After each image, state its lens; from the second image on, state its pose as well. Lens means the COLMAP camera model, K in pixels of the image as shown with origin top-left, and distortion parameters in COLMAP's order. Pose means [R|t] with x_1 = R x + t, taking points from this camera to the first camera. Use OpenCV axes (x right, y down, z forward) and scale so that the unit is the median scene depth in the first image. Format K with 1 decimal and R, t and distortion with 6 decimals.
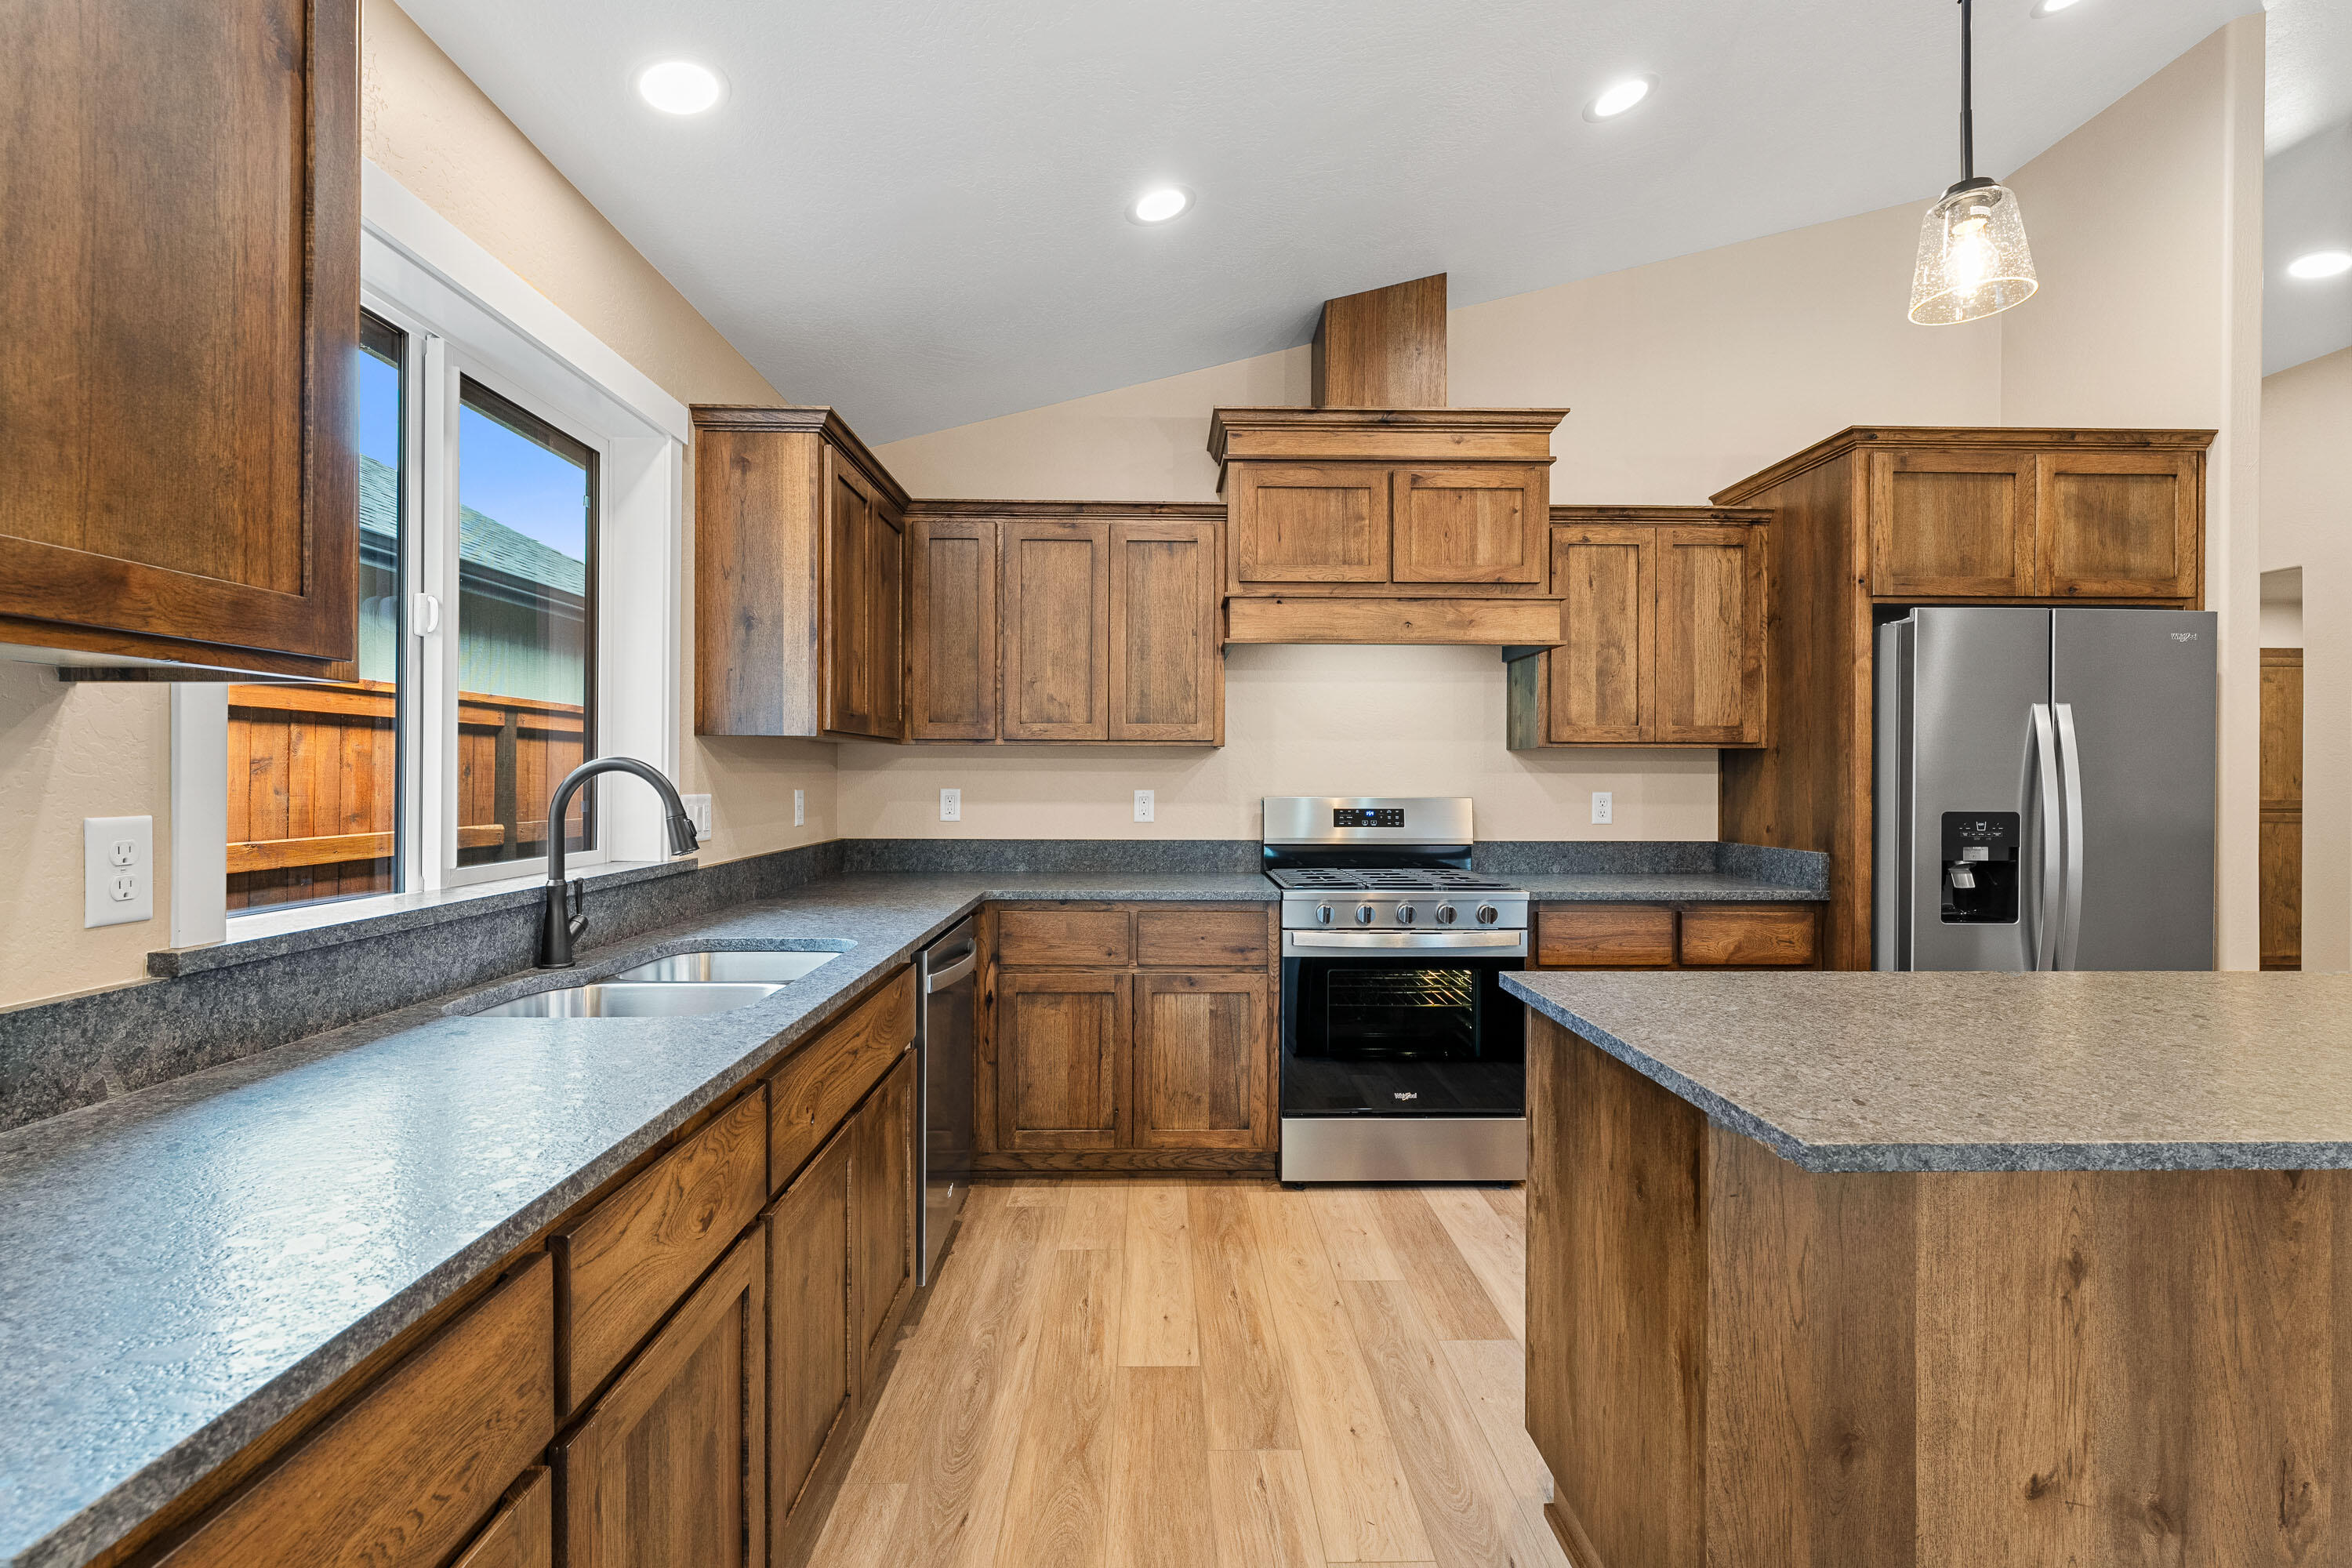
lens RADIAL K [[1043.7, 0, 1186.4], [0, 1043.7, 775.0], [0, 0, 1]] dist [-0.003619, 0.001106]
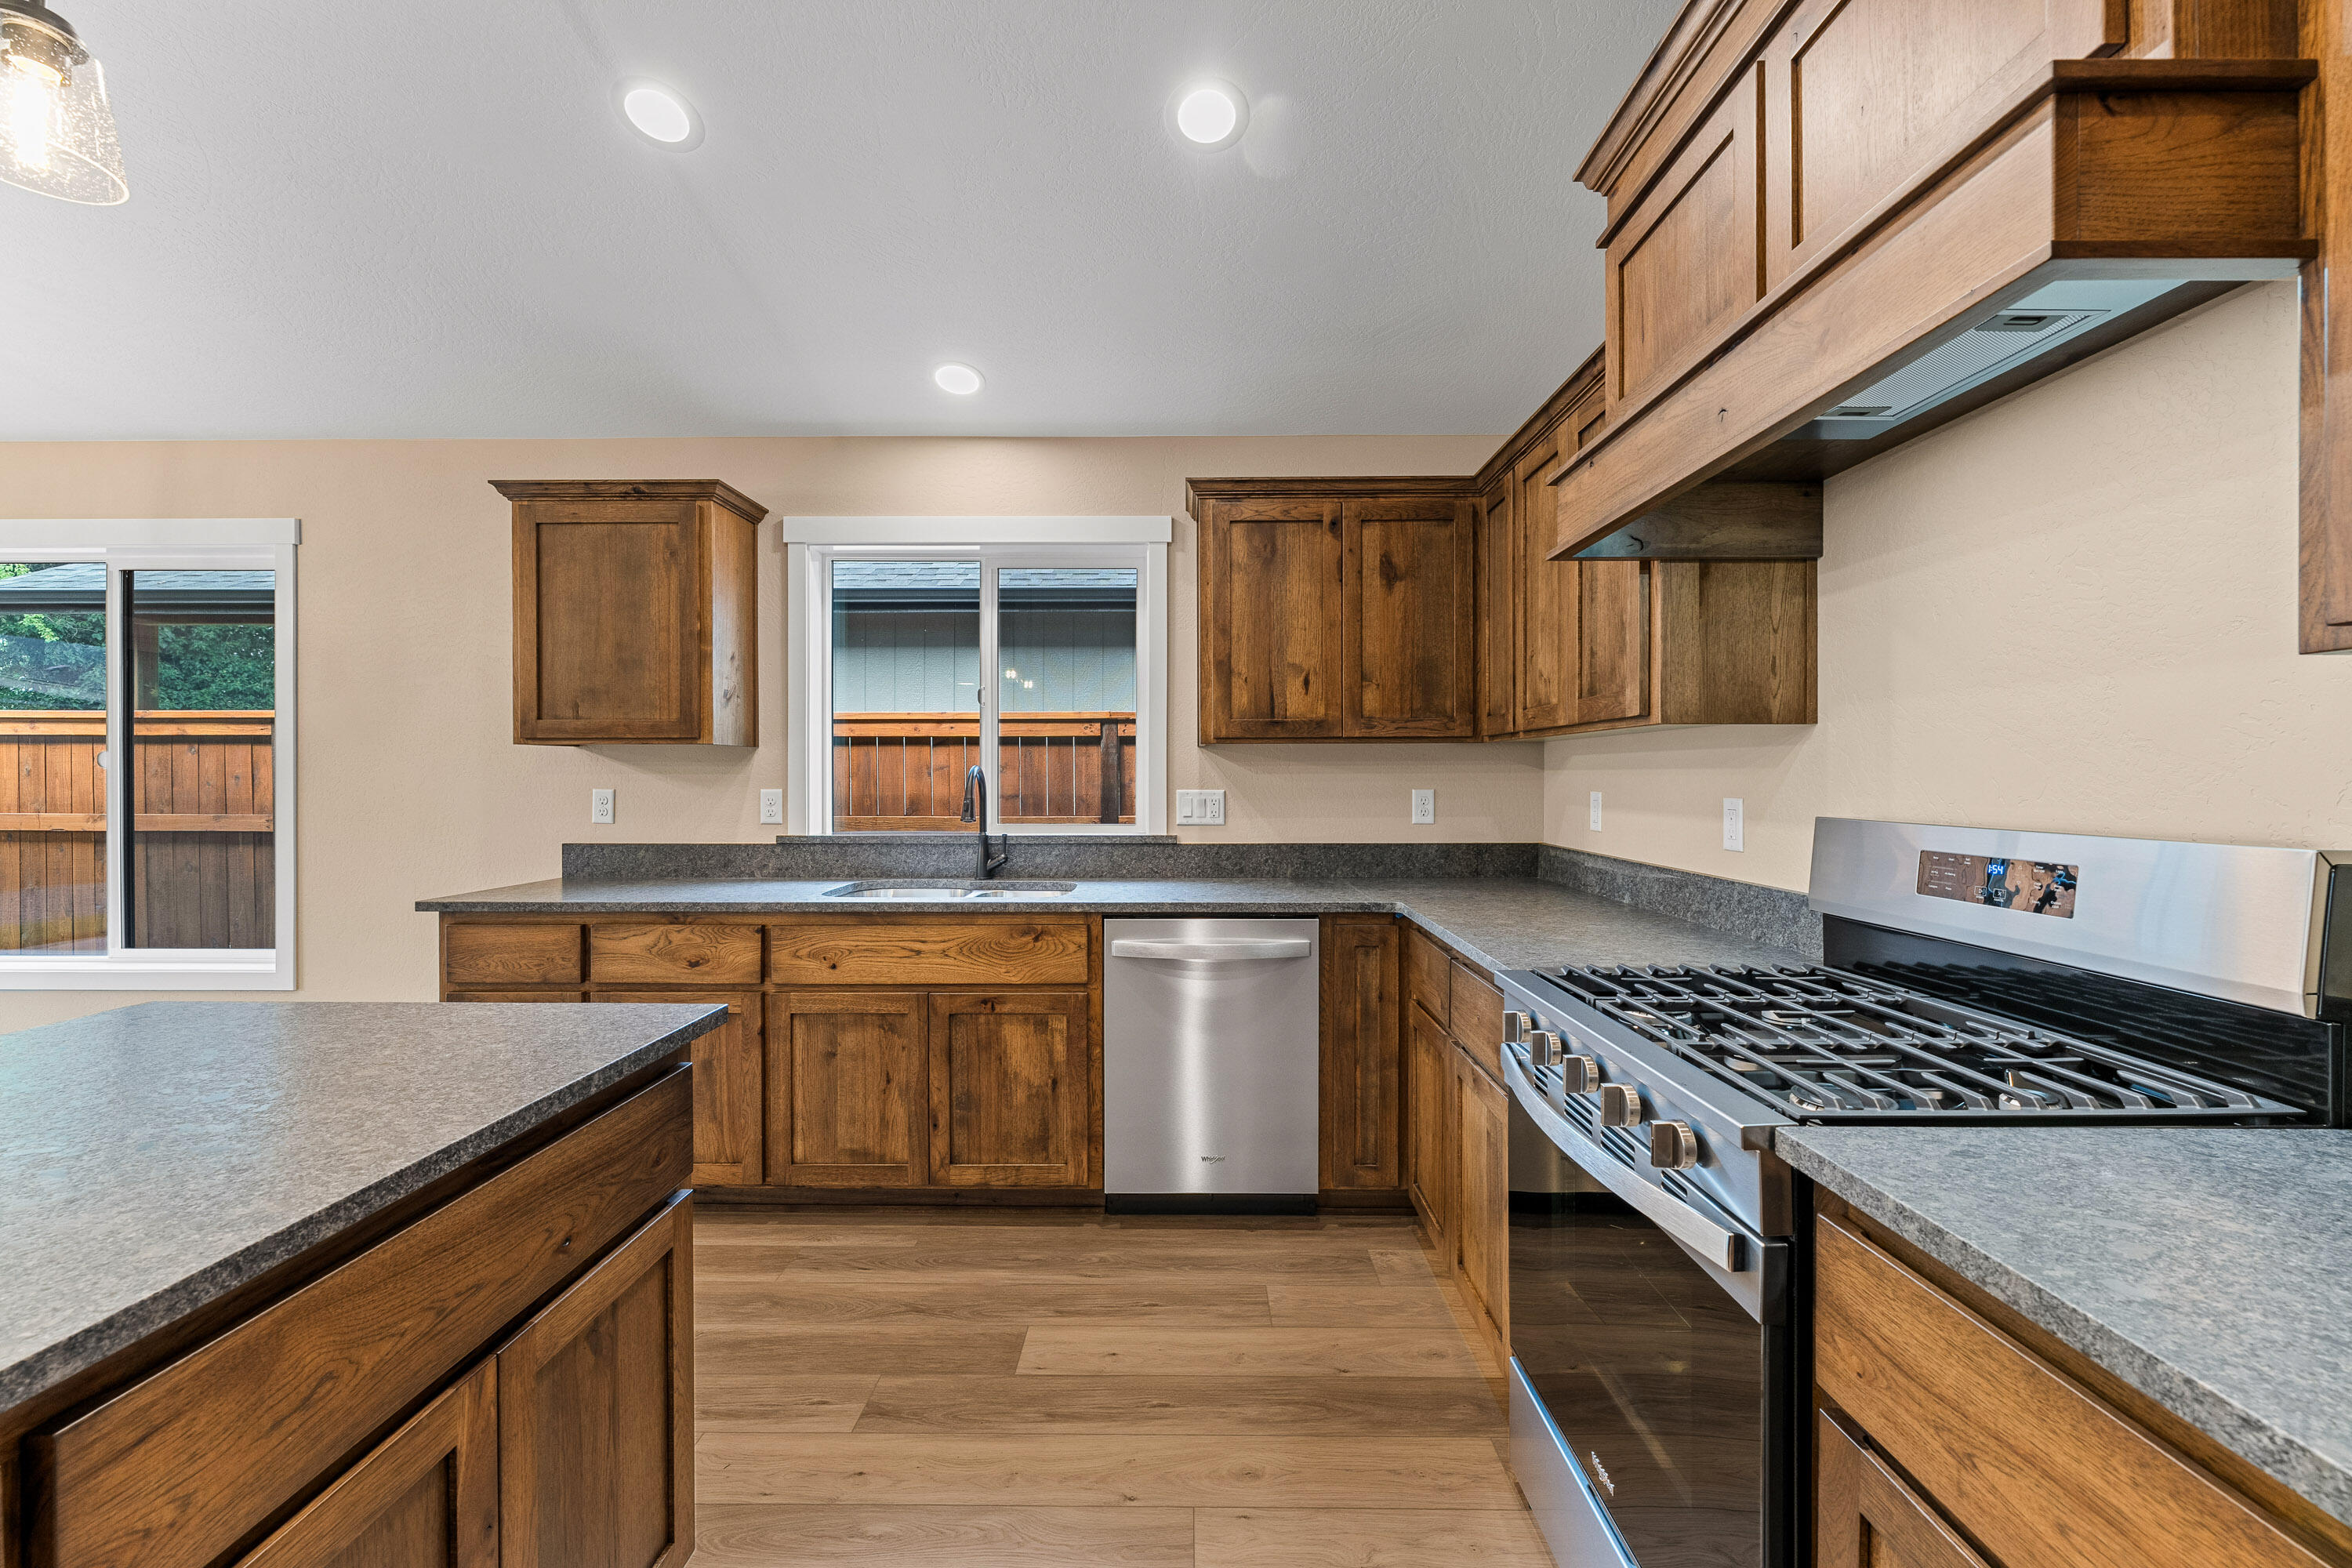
lens RADIAL K [[947.1, 0, 1184.6], [0, 947.1, 779.6], [0, 0, 1]] dist [0.001475, 0.000467]
pose [[-0.026197, 0.001244, -0.999656, 0.625623], [0.000425, 0.999999, 0.001233, 0.003128], [0.999657, -0.000392, -0.026198, 0.820711]]
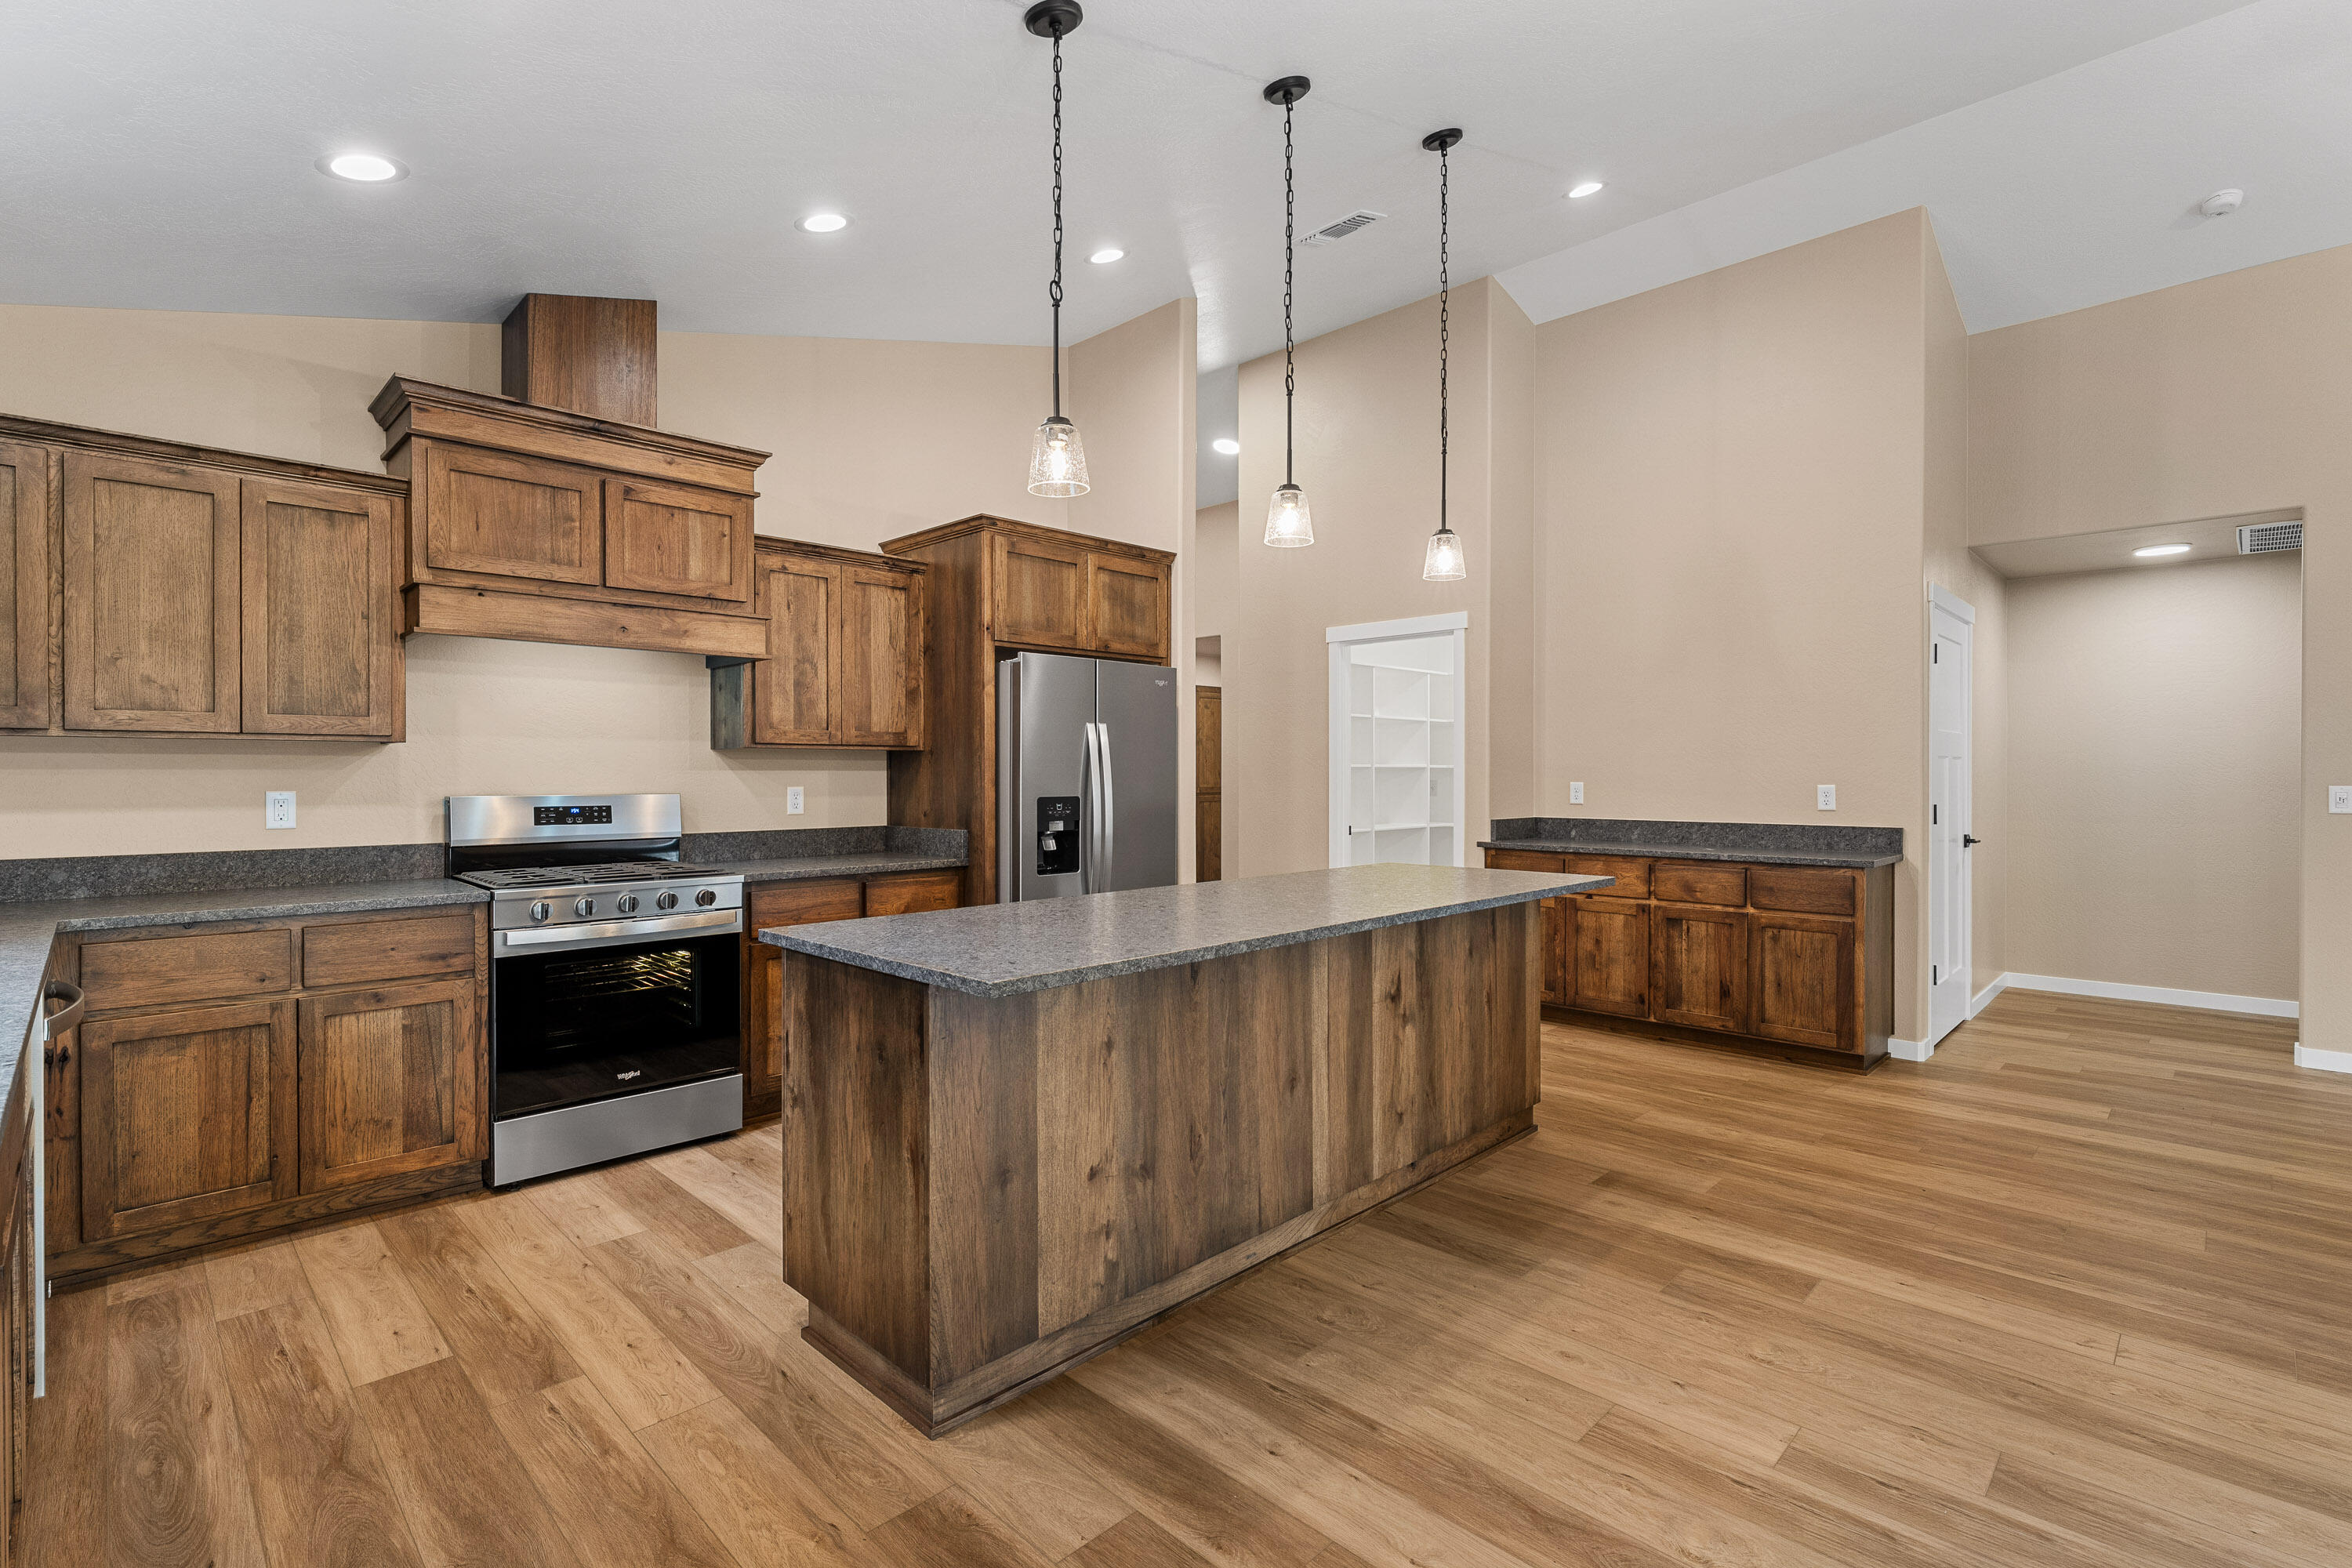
lens RADIAL K [[1043.7, 0, 1154.4], [0, 1043.7, 786.9], [0, 0, 1]] dist [-0.003619, 0.001106]
pose [[0.732347, -0.013416, 0.680799, -0.117012], [0.003253, 0.999863, 0.016204, -0.001043], [-0.680924, -0.009652, 0.732291, -0.139685]]
